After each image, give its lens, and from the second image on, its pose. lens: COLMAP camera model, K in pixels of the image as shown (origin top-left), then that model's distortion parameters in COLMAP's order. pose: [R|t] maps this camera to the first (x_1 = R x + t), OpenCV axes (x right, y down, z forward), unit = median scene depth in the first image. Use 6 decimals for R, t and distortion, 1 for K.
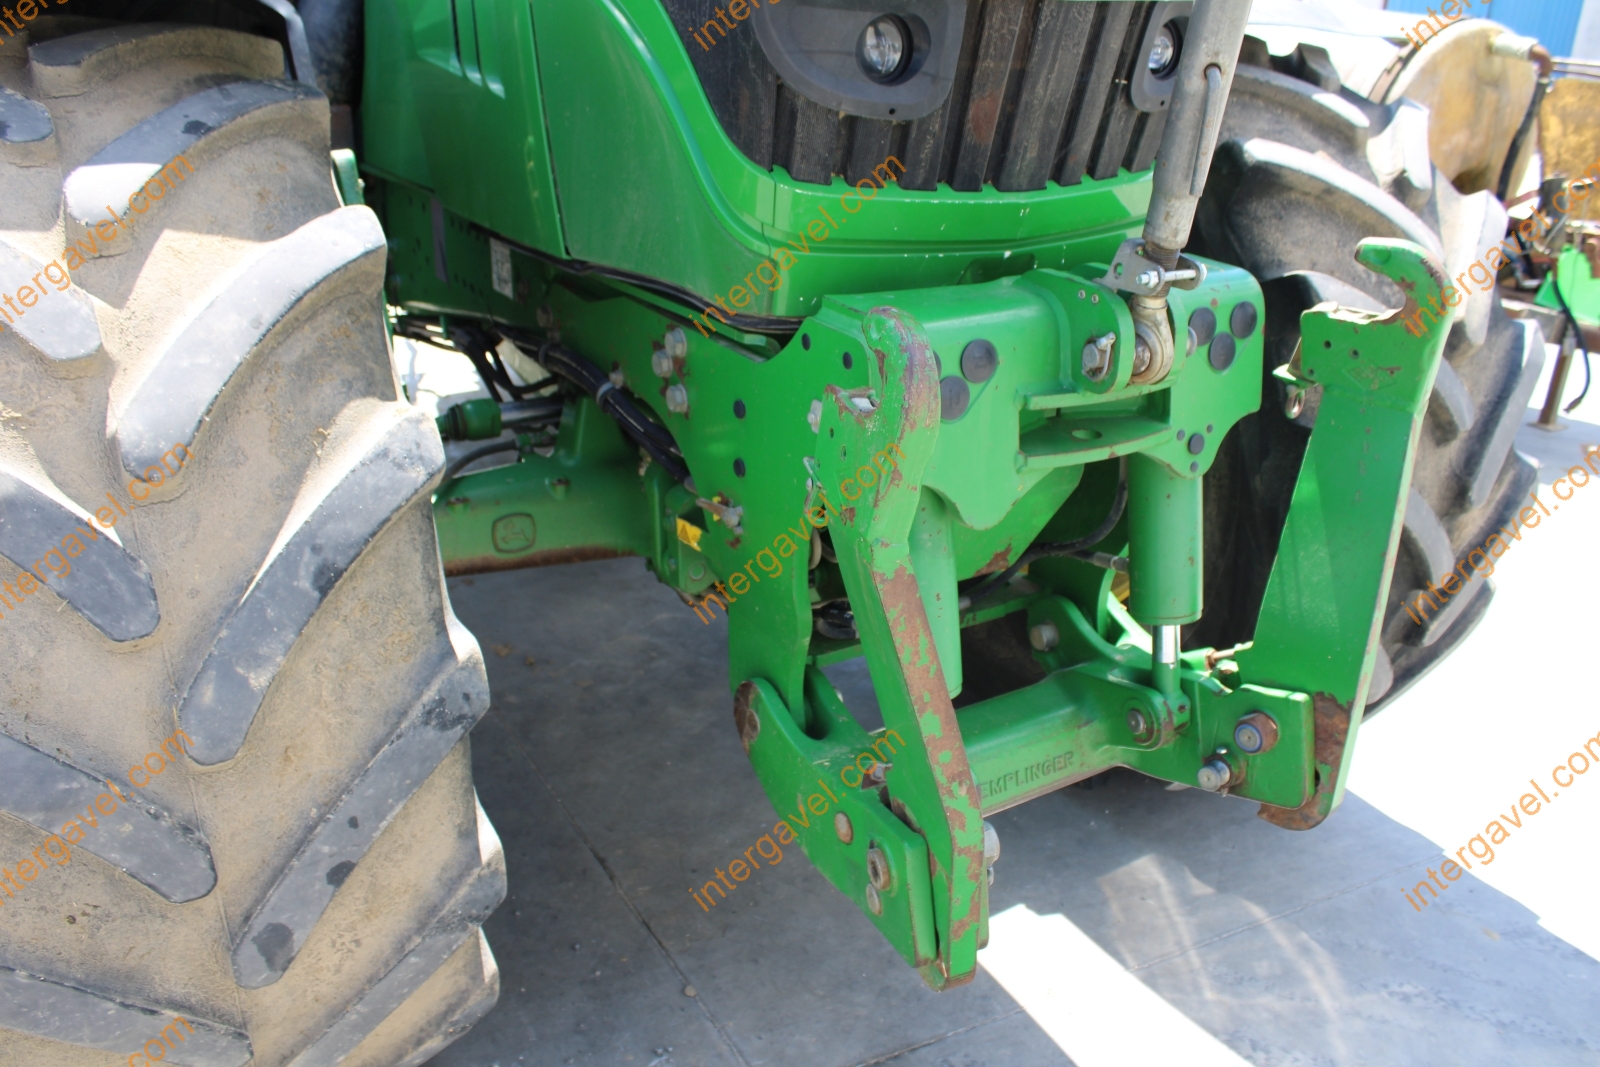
lens RADIAL K [[1340.8, 0, 787.9], [0, 1340.8, 528.4], [0, 0, 1]] dist [-0.168167, 0.153880]
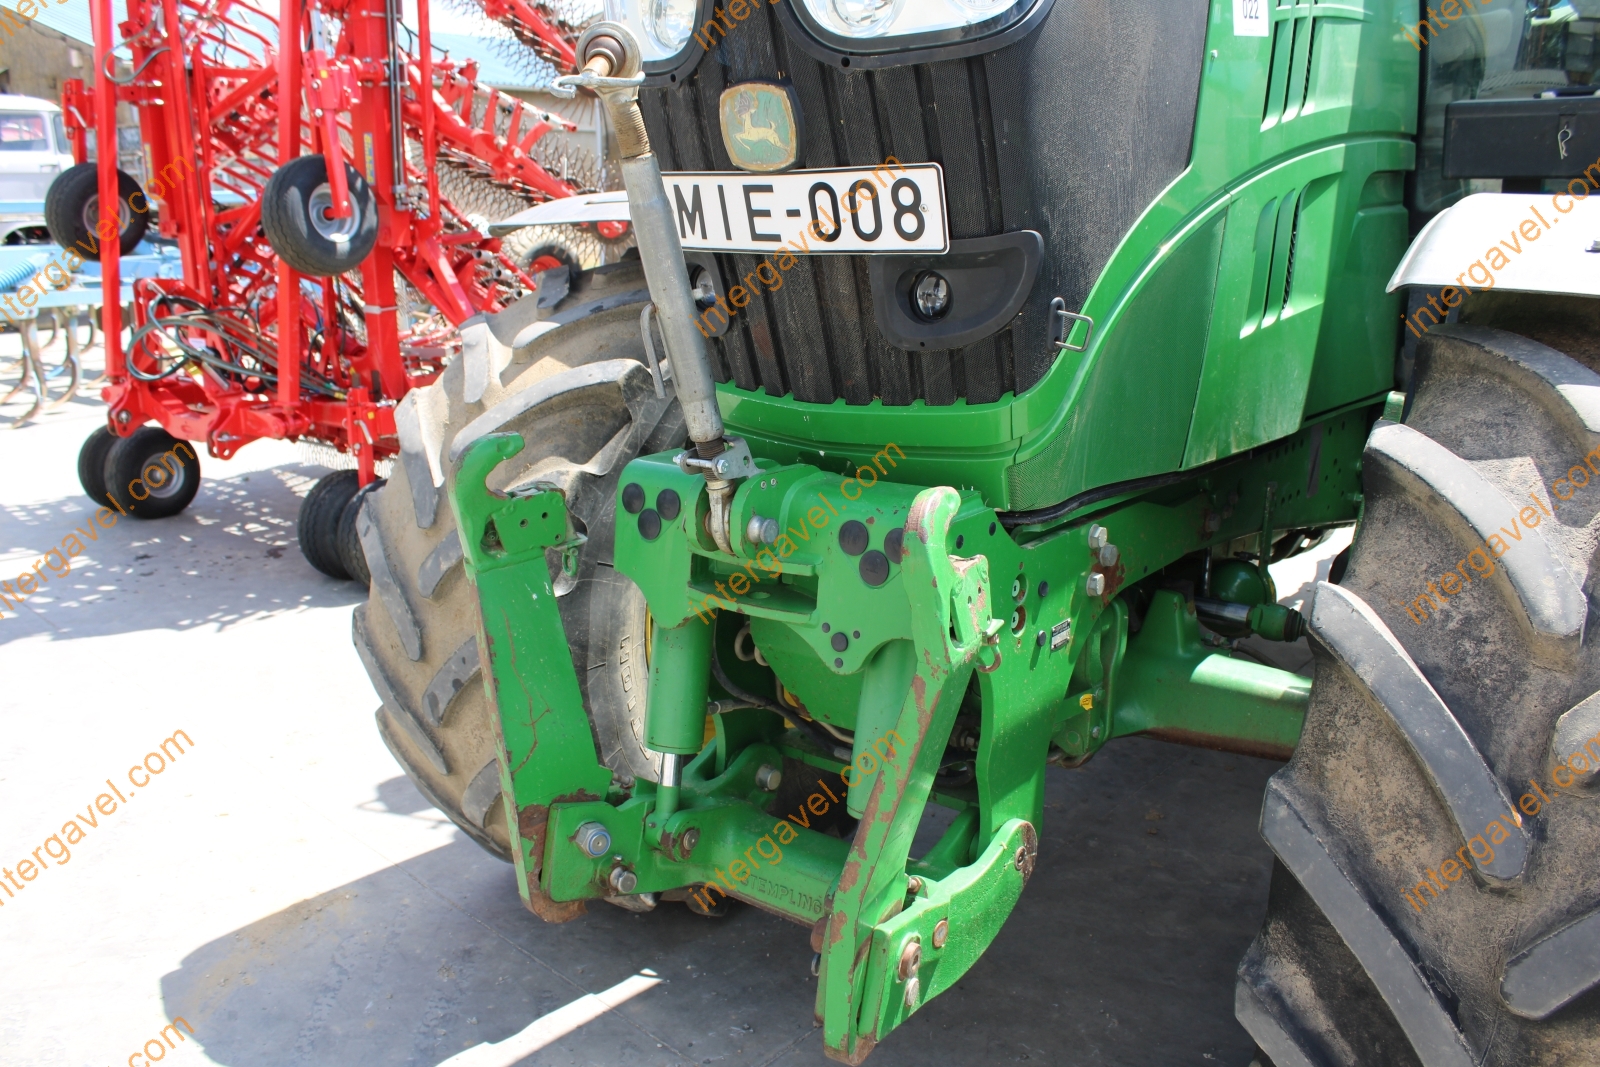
lens RADIAL K [[1340.8, 0, 787.9], [0, 1340.8, 528.4], [0, 0, 1]] dist [-0.168167, 0.153880]
pose [[0.344538, 0.202832, -0.916599, 1.410835], [-0.348894, 0.934111, 0.075562, -0.240792], [0.871531, 0.293762, 0.392603, 0.536974]]
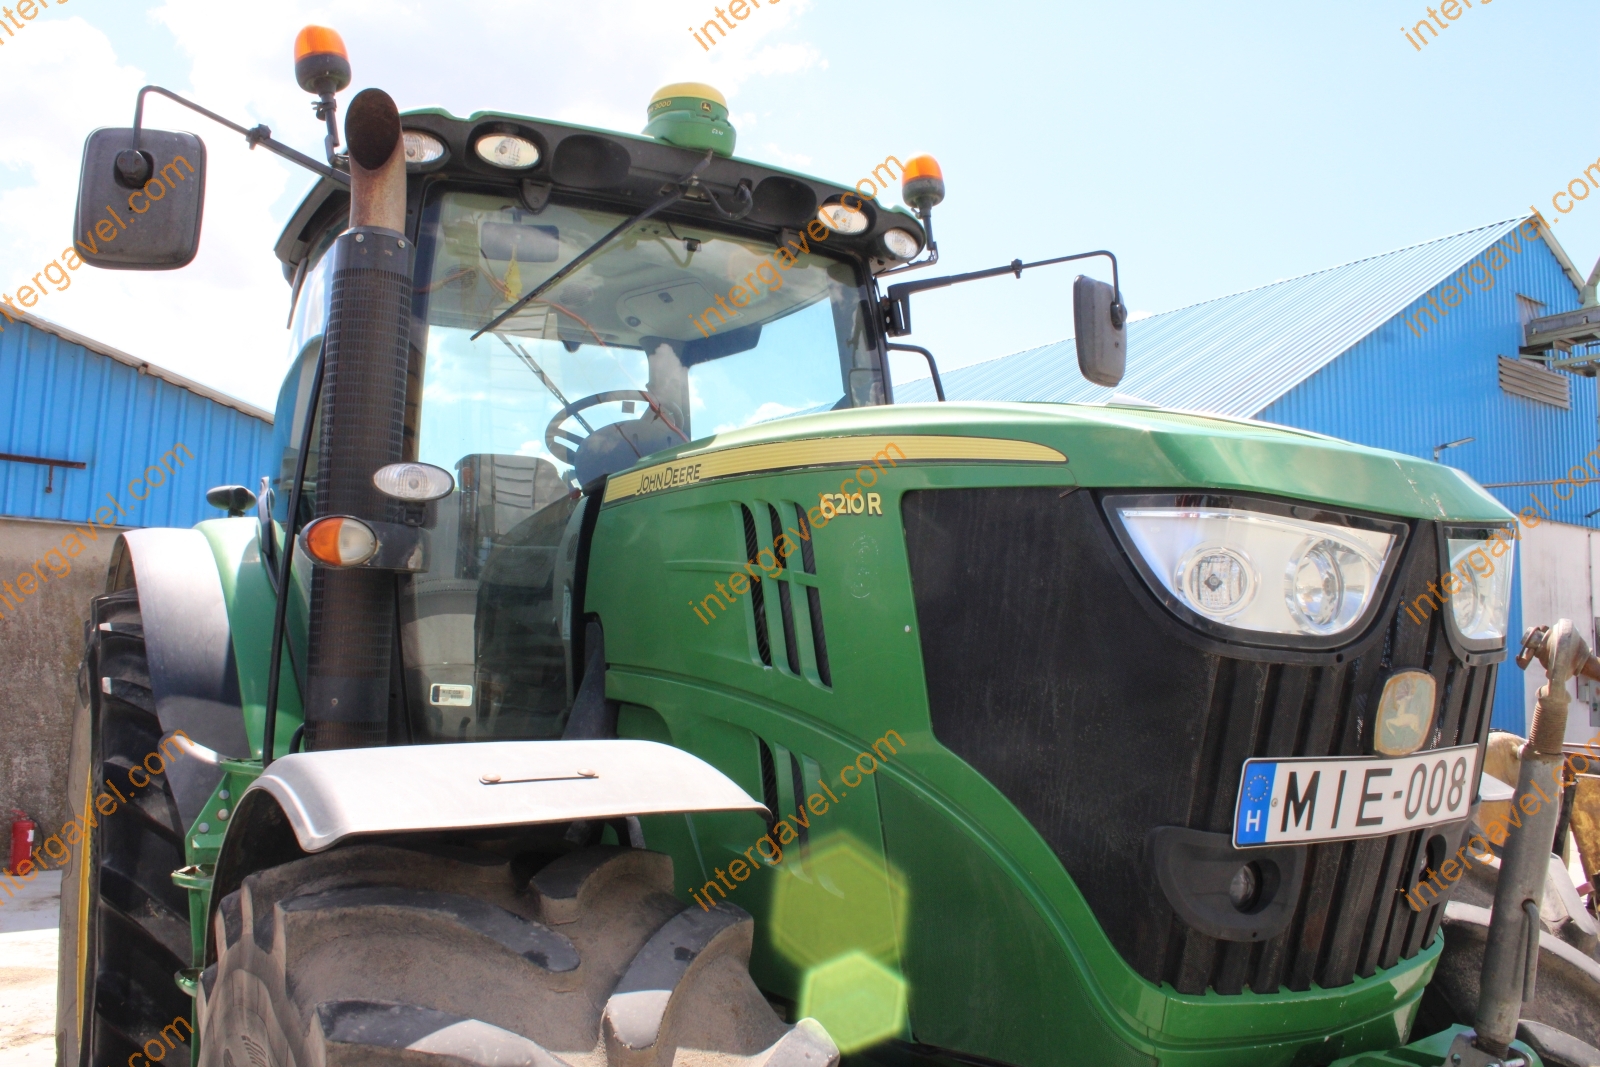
lens RADIAL K [[1340.8, 0, 787.9], [0, 1340.8, 528.4], [0, 0, 1]] dist [-0.168167, 0.153880]
pose [[0.999781, -0.006676, 0.019818, -0.362239], [0.015375, 0.877036, -0.480179, -0.065178], [-0.014175, 0.480379, 0.876947, -0.243068]]
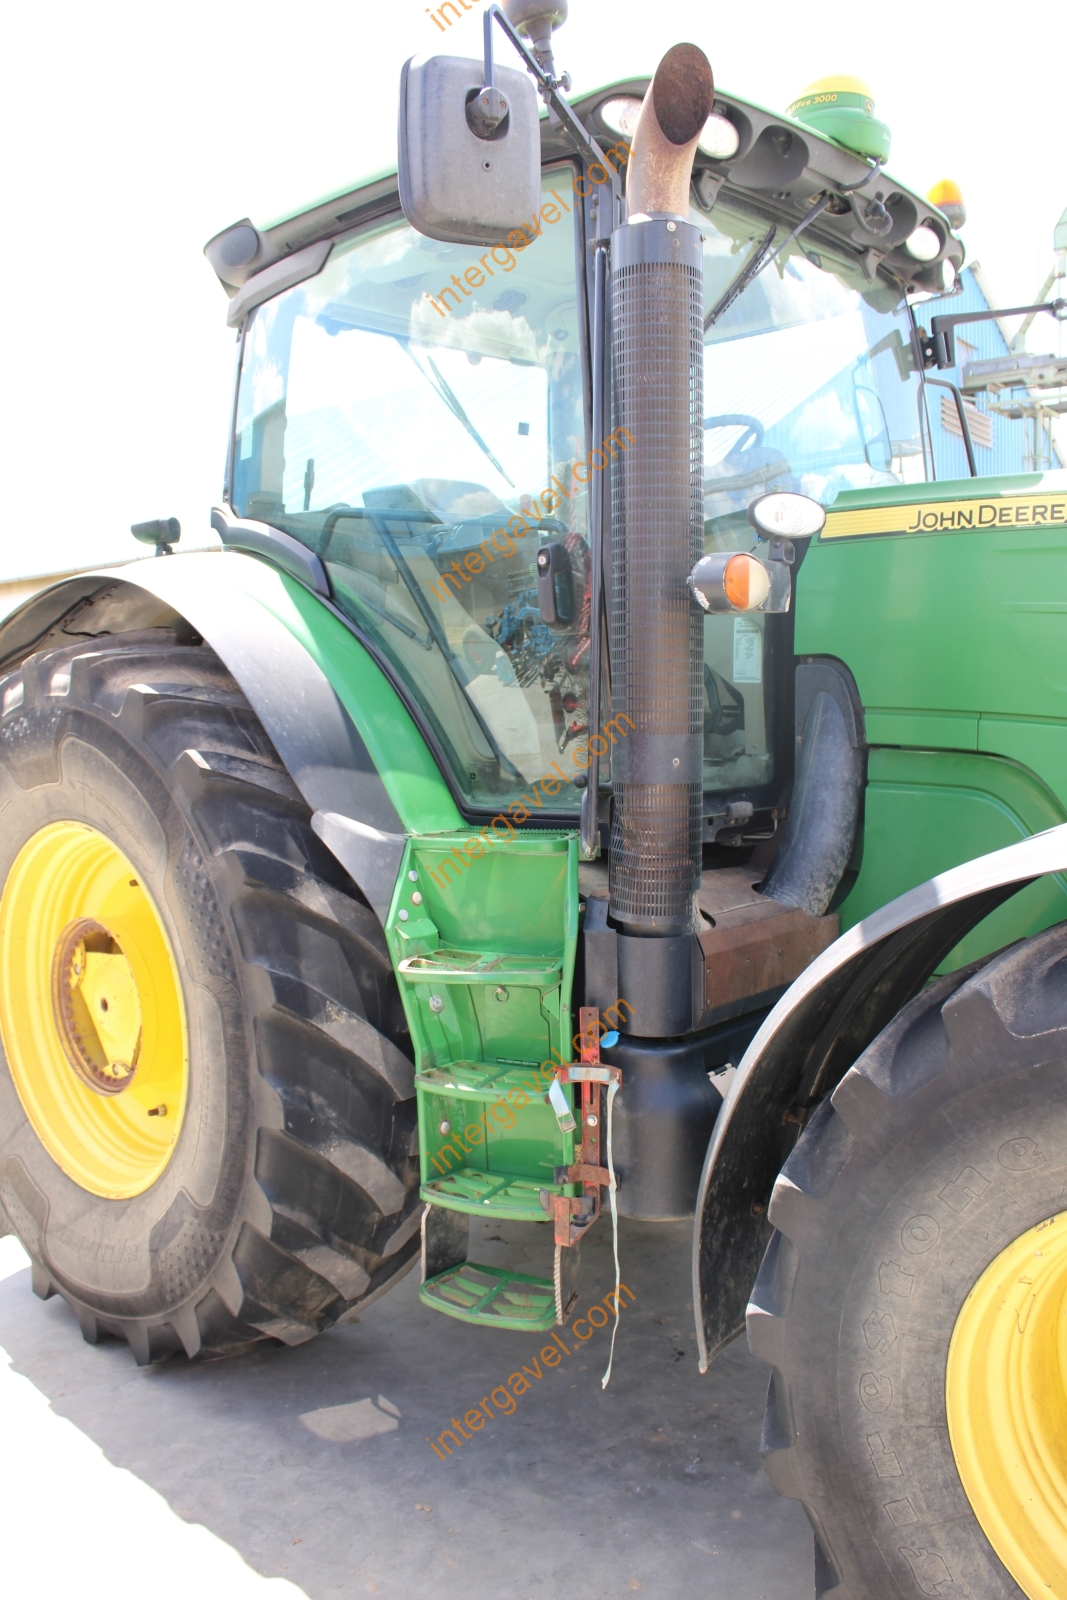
lens RADIAL K [[1340.8, 0, 530.5], [0, 1340.8, 794.1], [0, 0, 1]] dist [-0.168167, 0.153880]
pose [[0.953110, -0.062640, 0.296070, -1.753096], [0.153419, 0.943316, -0.294309, -0.257689], [-0.260852, 0.325931, 0.908694, 0.056978]]
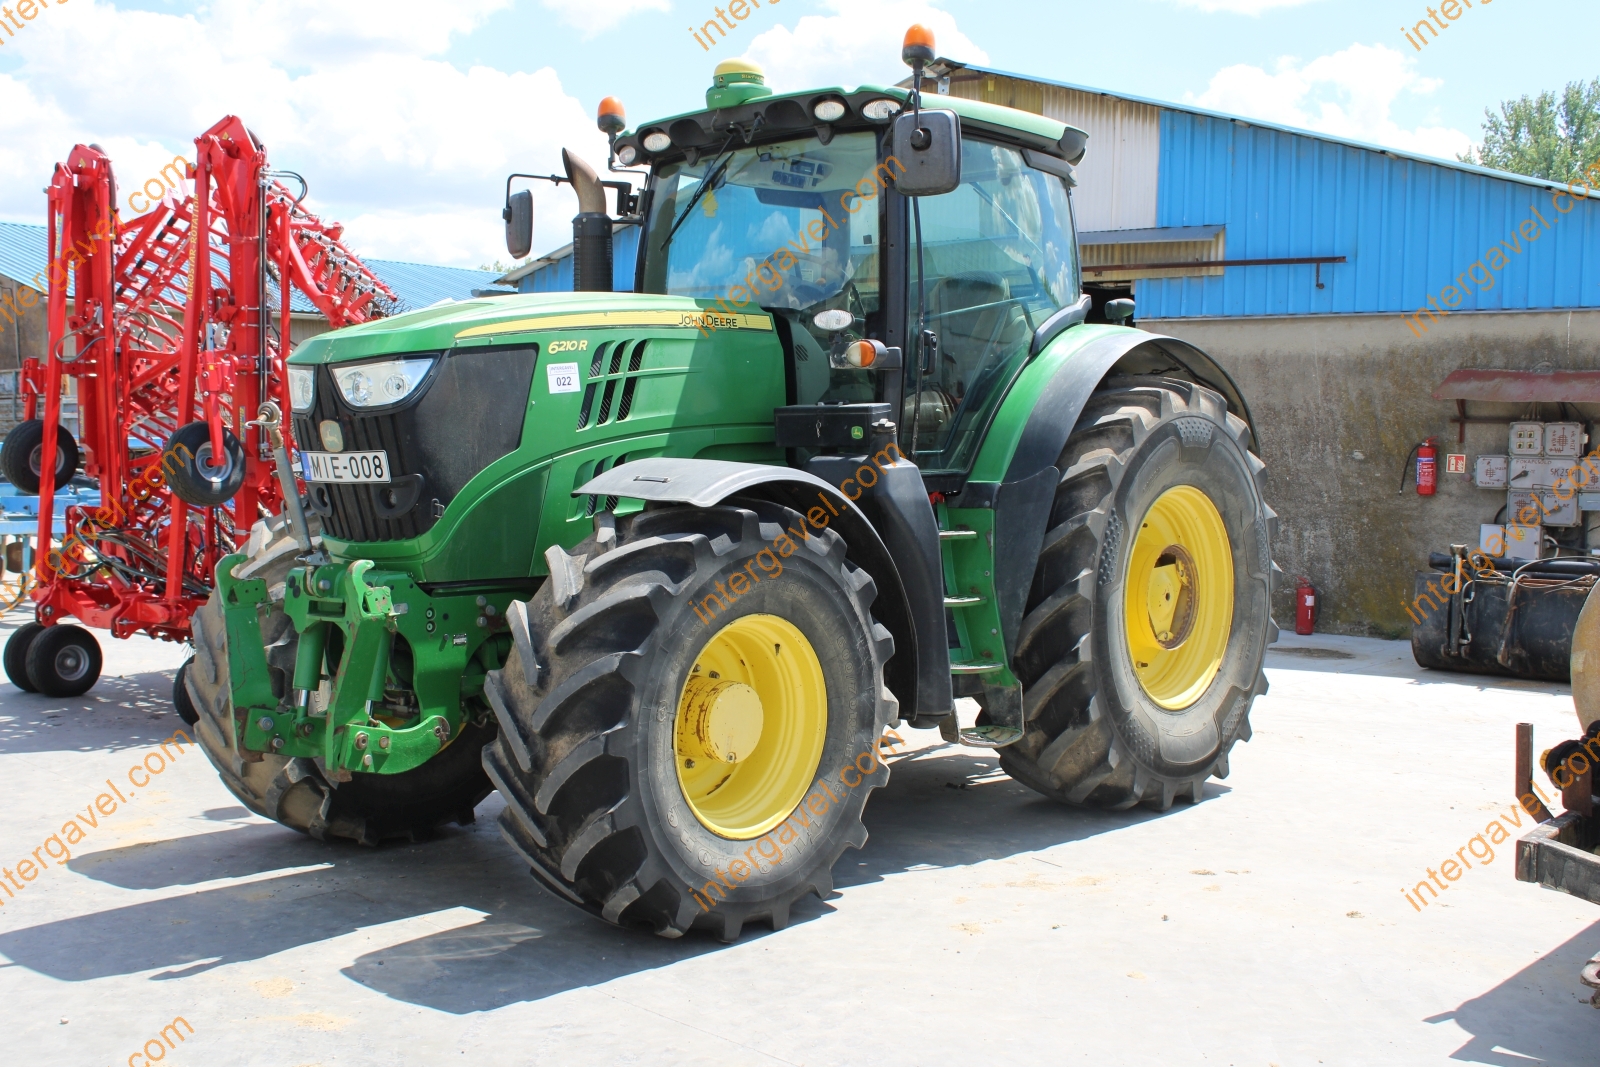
lens RADIAL K [[1732.2, 0, 768.4], [0, 1732.2, 532.5], [0, 0, 1]] dist [-0.072630, 0.034449]
pose [[0.298386, 0.023851, -0.954147, 4.575073], [-0.362094, 0.927782, -0.090044, -0.269179], [0.883093, 0.372359, 0.285473, 0.704485]]
